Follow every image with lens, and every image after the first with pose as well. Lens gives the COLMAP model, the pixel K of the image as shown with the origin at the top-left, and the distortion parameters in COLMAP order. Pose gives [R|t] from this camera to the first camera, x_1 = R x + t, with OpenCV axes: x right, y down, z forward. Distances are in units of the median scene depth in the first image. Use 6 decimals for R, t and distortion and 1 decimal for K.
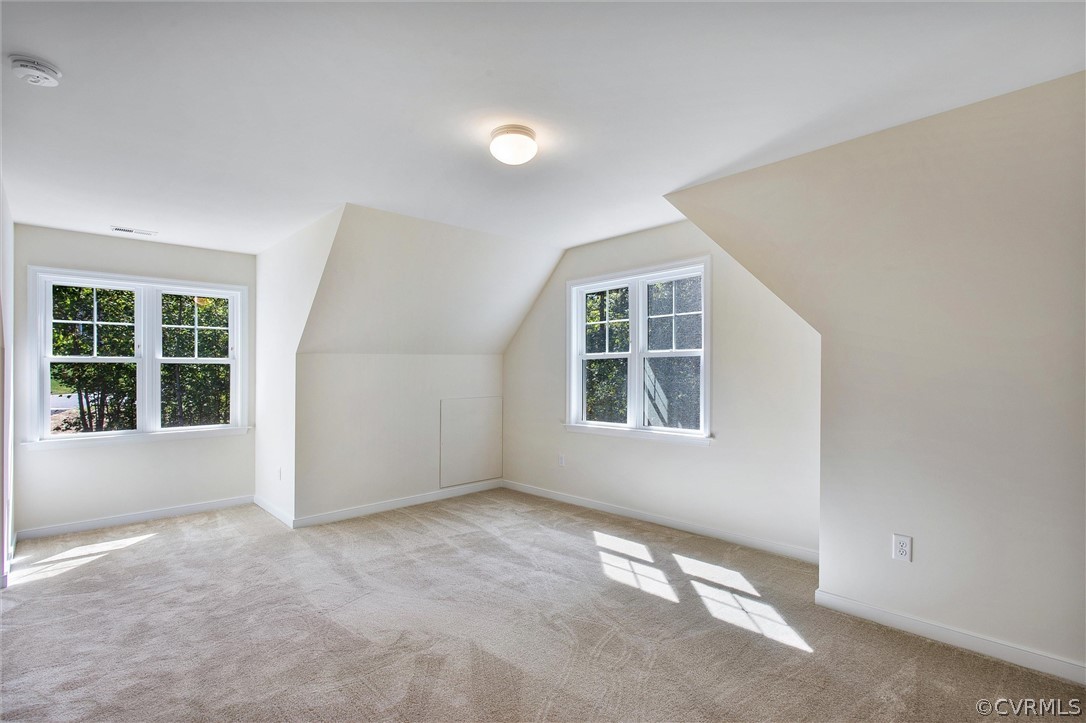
lens RADIAL K [[520.8, 0, 545.9], [0, 520.8, 372.2], [0, 0, 1]] dist [-0.001026, -0.000253]
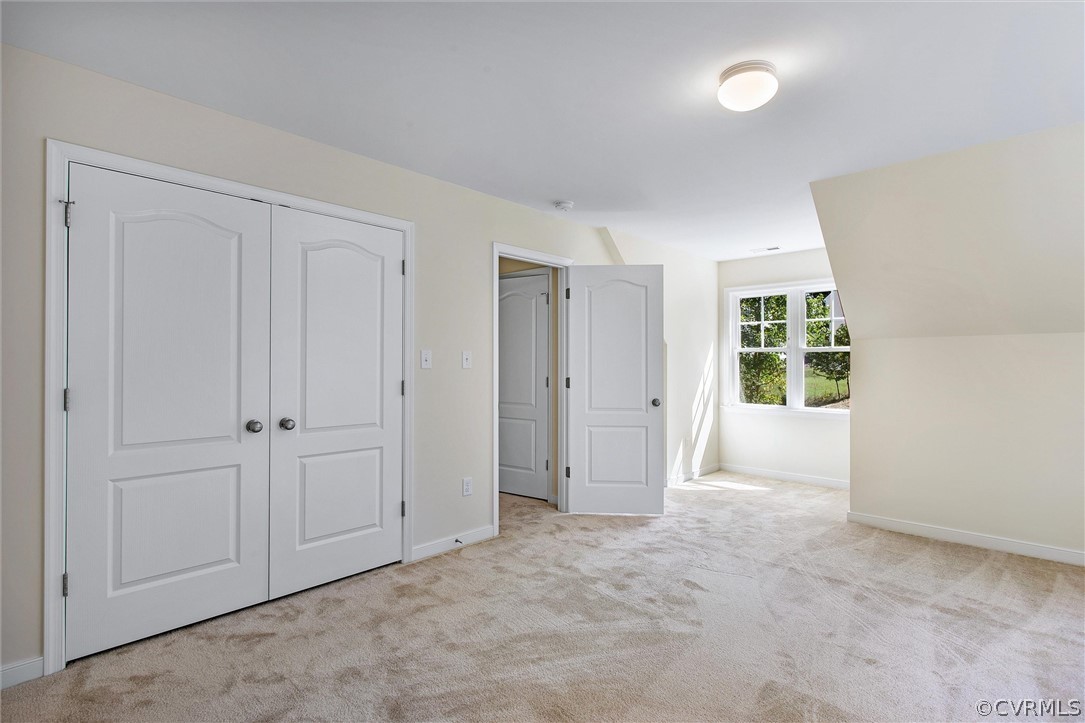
lens RADIAL K [[520.3, 0, 545.4], [0, 520.3, 372.2], [0, 0, 1]] dist [-0.001026, -0.000253]
pose [[0.056477, 0.028692, -0.997992, 0.475538], [-0.008323, 0.999566, 0.028266, -0.000914], [0.998369, 0.006710, 0.056691, 0.398160]]
